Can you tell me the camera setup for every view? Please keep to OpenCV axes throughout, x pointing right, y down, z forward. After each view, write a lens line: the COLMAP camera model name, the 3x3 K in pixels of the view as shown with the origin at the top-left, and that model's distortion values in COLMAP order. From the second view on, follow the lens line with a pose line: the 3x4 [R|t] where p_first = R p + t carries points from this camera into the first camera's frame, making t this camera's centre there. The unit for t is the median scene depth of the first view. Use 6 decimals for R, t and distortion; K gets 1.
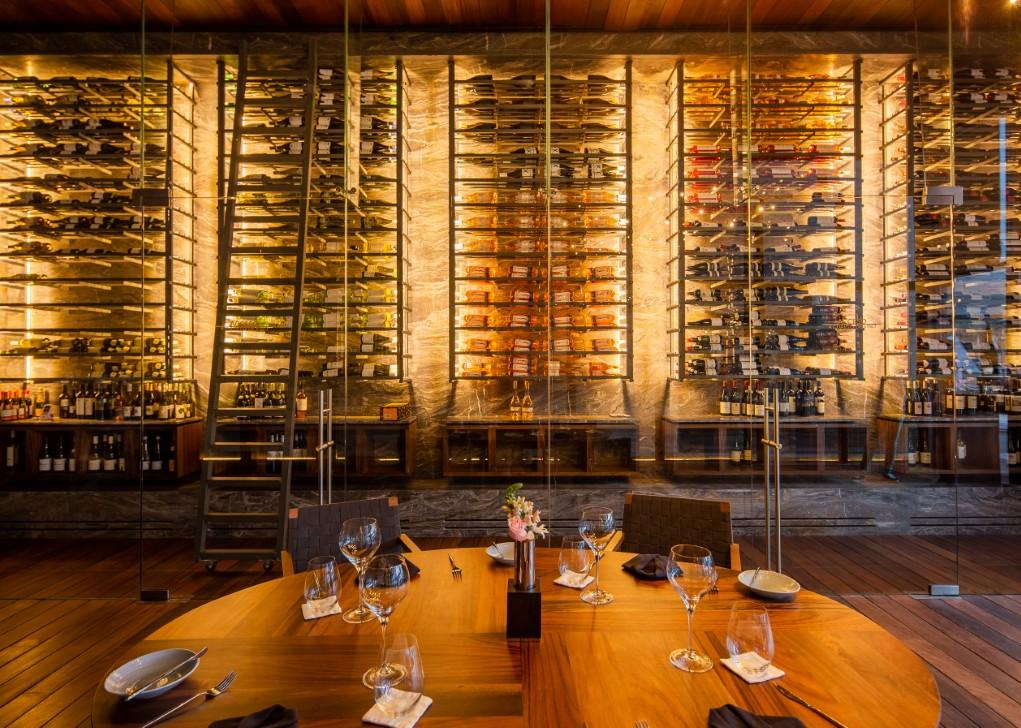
lens RADIAL K [[528.0, 0, 513.0], [0, 528.0, 355.9], [0, 0, 1]] dist [0.002359, 0.000220]
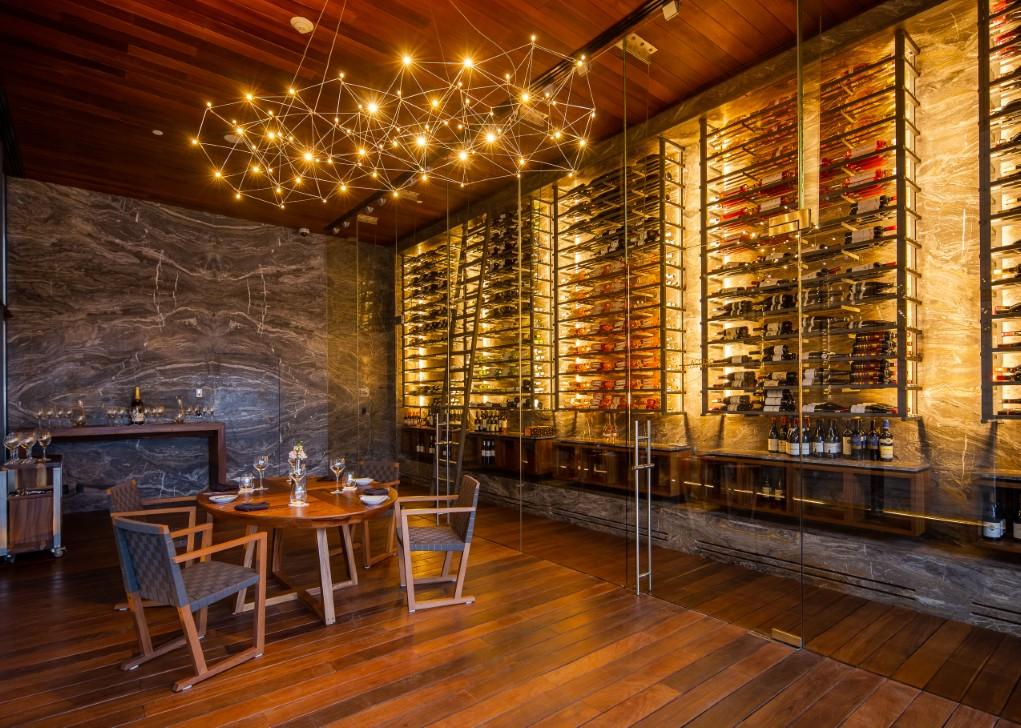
lens RADIAL K [[529.0, 0, 510.5], [0, 529.0, 396.3], [0, 0, 1]] dist [0.001655, 0.000264]
pose [[0.630042, -0.001783, -0.776559, 0.851197], [0.010075, 0.999932, 0.005878, -0.002075], [0.776496, -0.011527, 0.630017, 0.006481]]
